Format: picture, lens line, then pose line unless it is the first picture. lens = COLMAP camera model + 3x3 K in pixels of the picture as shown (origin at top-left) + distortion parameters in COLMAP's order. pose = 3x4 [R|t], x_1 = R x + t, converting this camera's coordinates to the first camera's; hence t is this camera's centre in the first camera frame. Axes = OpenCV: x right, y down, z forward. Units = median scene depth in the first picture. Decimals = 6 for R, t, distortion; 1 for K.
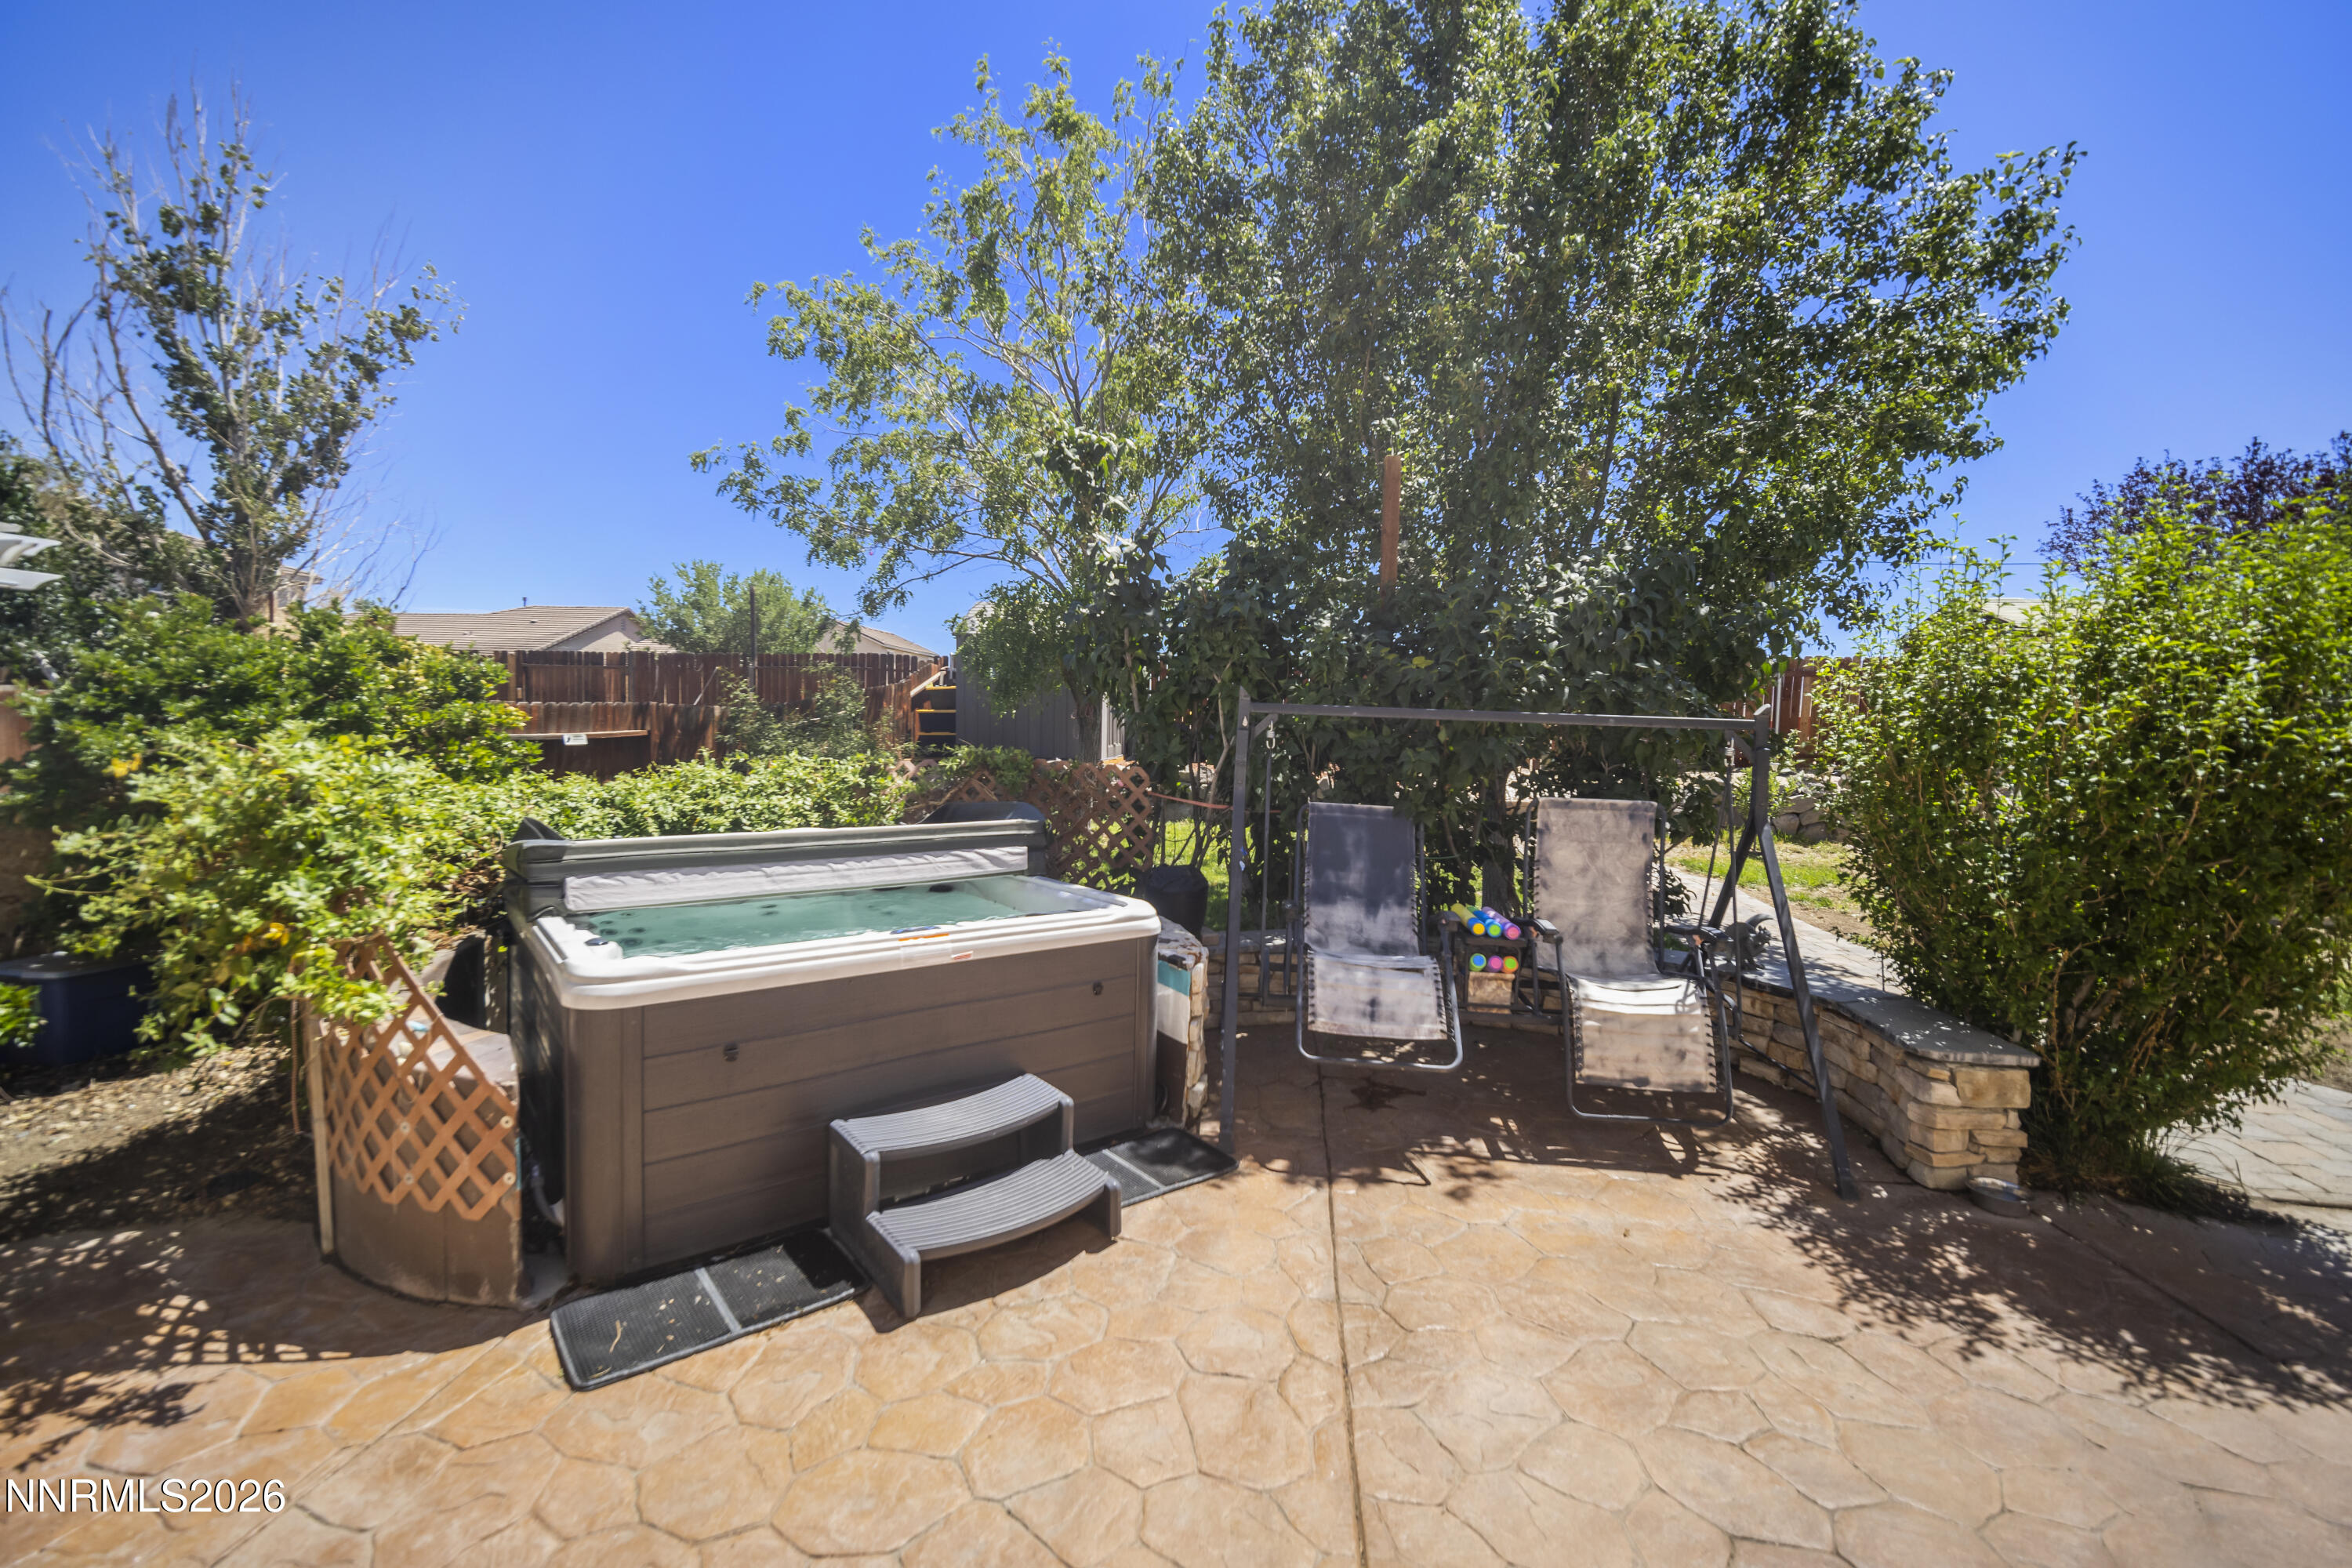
lens RADIAL K [[949.2, 0, 1147.0], [0, 949.2, 806.0], [0, 0, 1]] dist [0.000880, 0.000079]
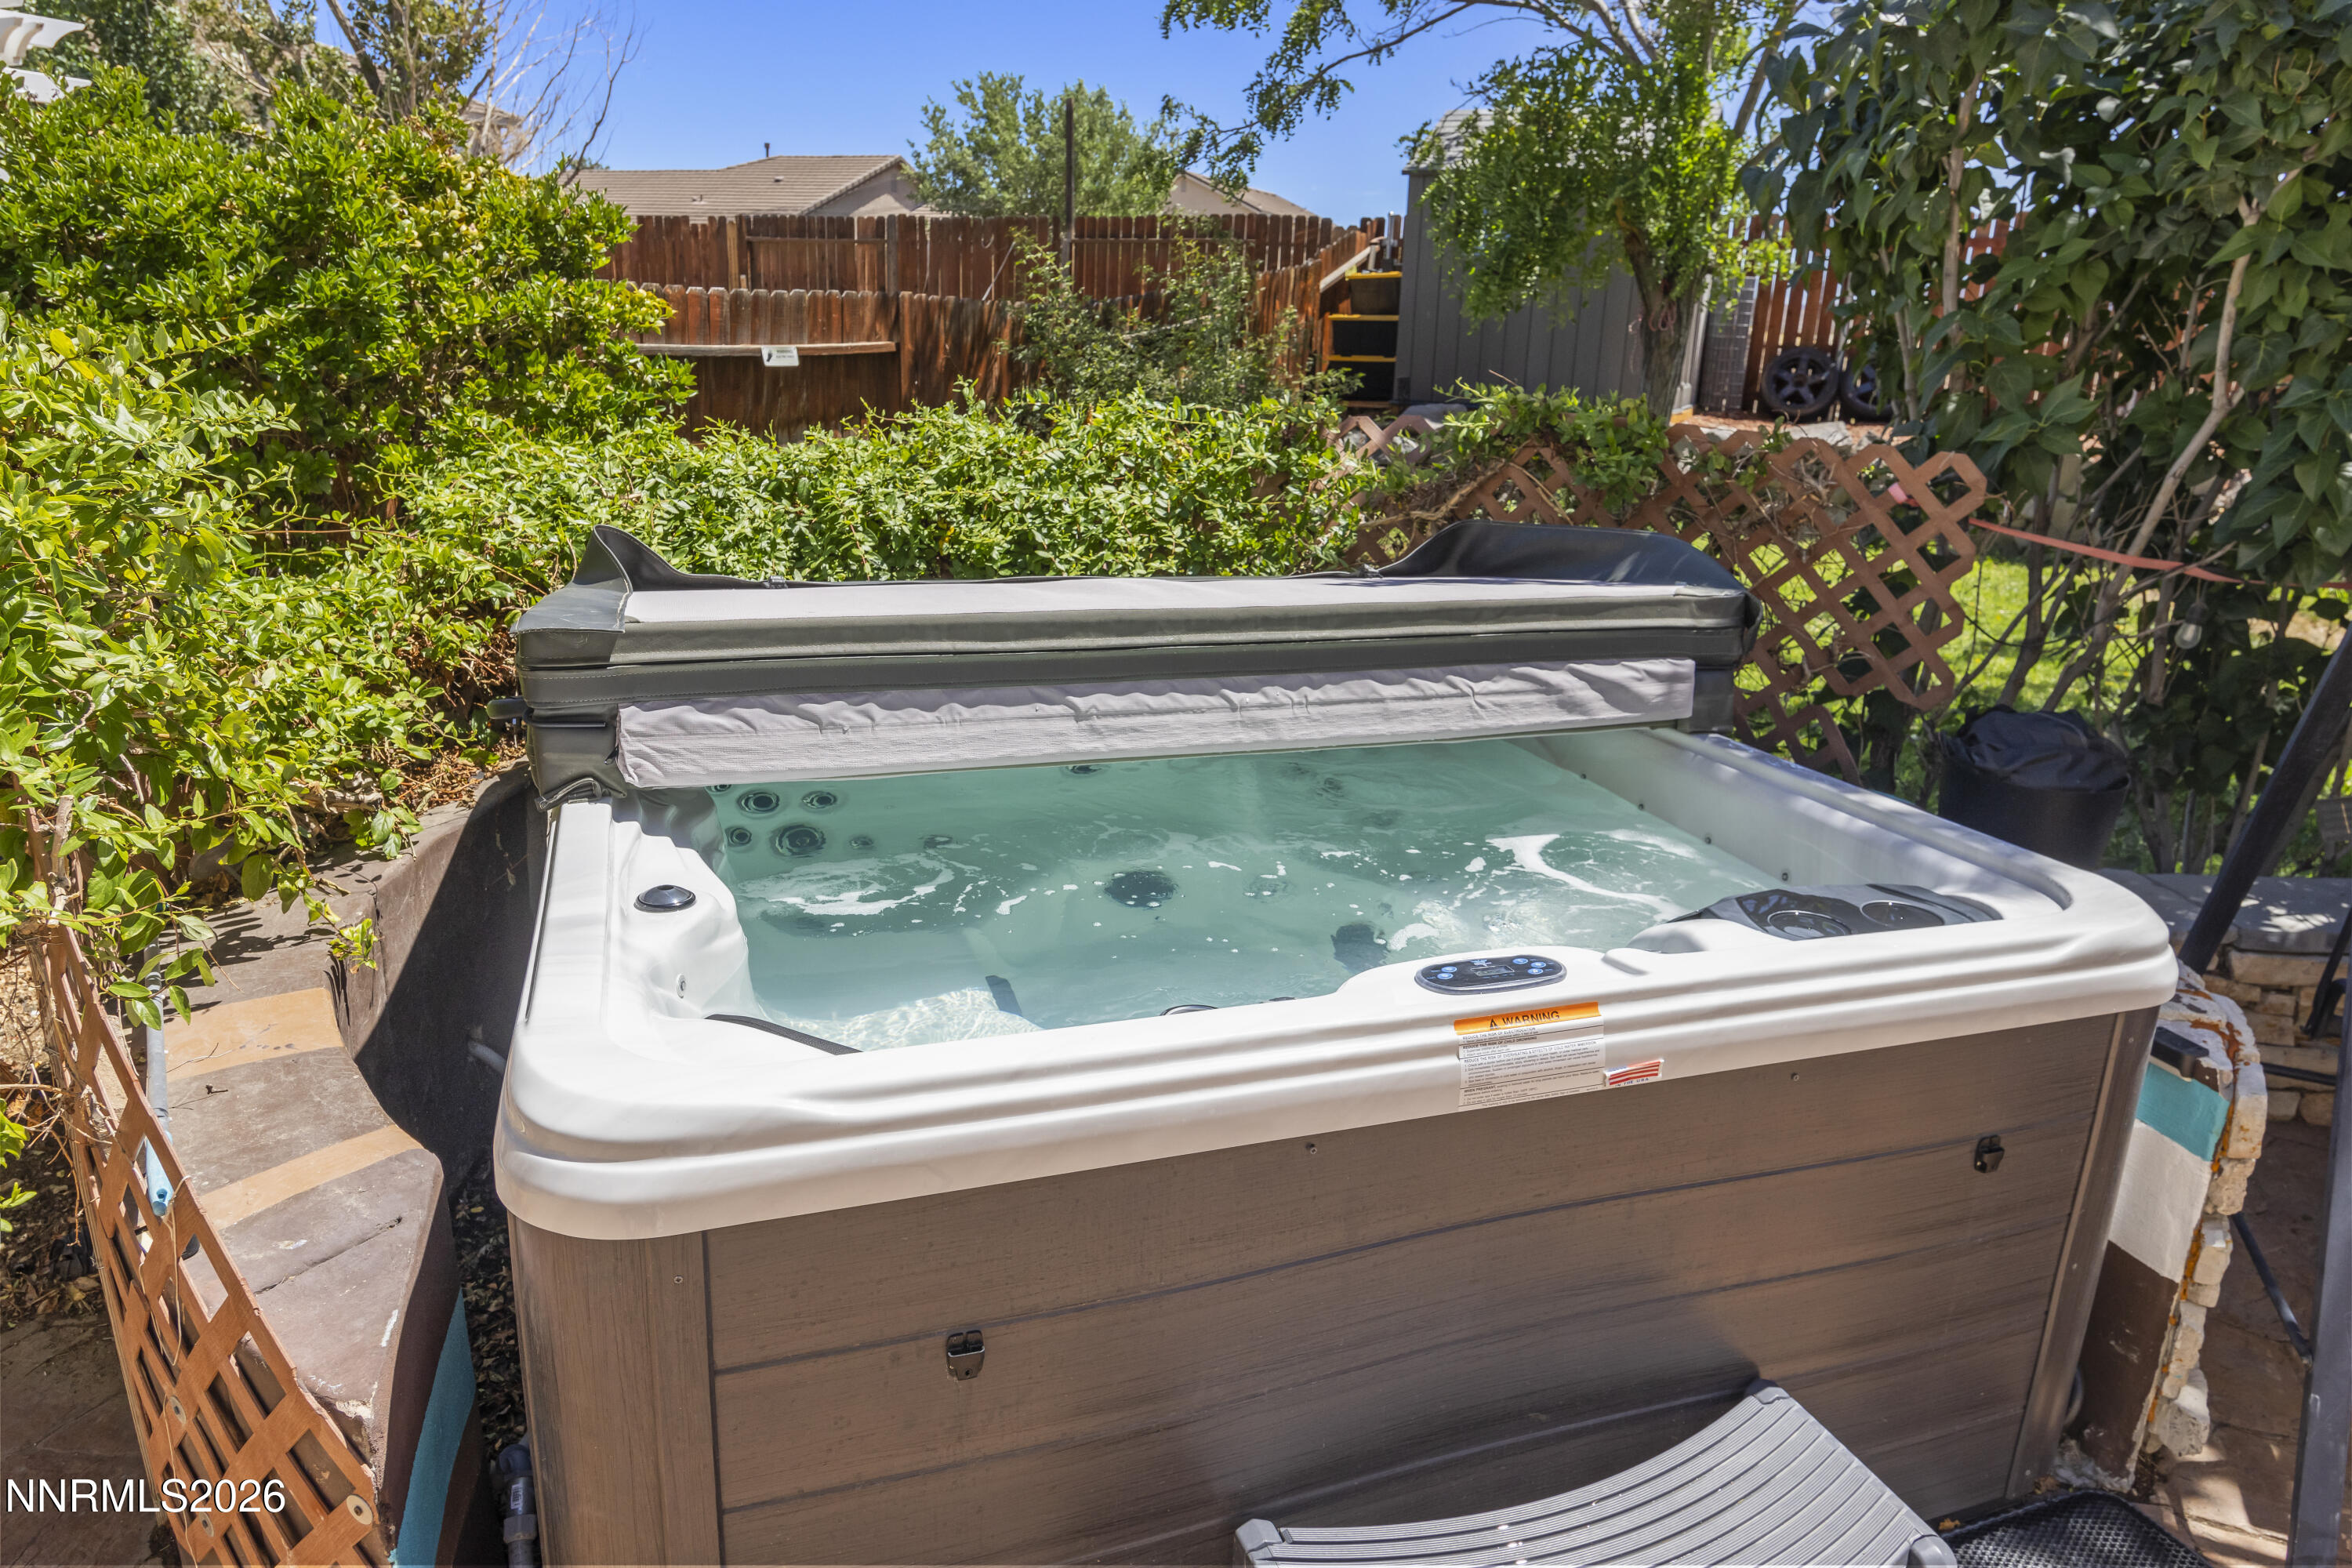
lens RADIAL K [[1472.3, 0, 1176.0], [0, 1472.3, 784.0], [0, 0, 1]] dist [0.001667, 0.012650]
pose [[0.948798, 0.104328, -0.298158, -0.119940], [-0.041708, 0.976996, 0.209138, -0.021135], [0.313118, -0.185994, 0.931323, 0.297459]]
